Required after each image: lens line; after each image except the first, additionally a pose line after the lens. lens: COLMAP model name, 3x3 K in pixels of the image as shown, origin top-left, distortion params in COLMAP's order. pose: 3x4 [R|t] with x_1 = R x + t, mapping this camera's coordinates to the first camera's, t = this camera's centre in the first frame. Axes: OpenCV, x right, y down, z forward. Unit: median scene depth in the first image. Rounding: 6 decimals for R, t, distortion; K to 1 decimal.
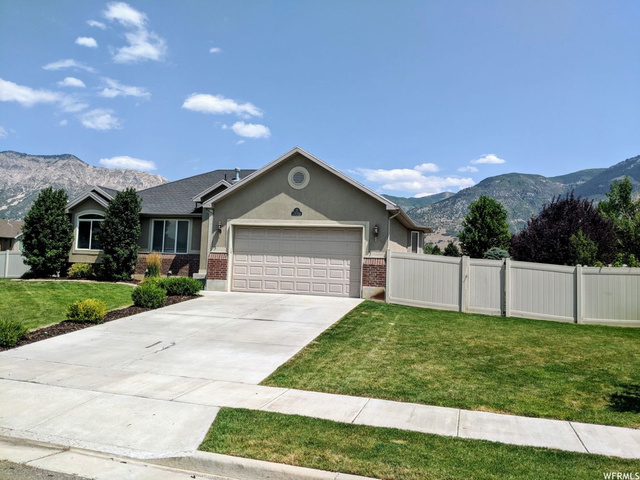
lens RADIAL K [[517.0, 0, 320.5], [0, 517.0, 241.7], [0, 0, 1]] dist [0.001132, -0.012442]
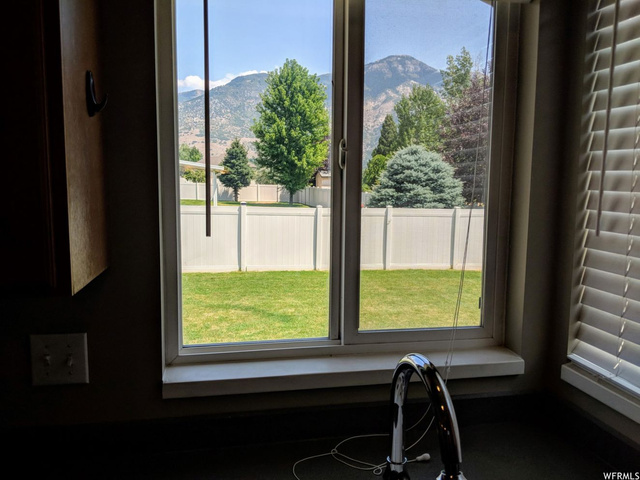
lens RADIAL K [[517.0, 0, 319.2], [0, 517.0, 239.6], [0, 0, 1]] dist [0.001132, -0.012442]
pose [[0.895261, -0.084921, 0.437373, 0.068459], [0.002756, 0.982704, 0.185161, 0.004207], [-0.445533, -0.164562, 0.880011, 0.435732]]
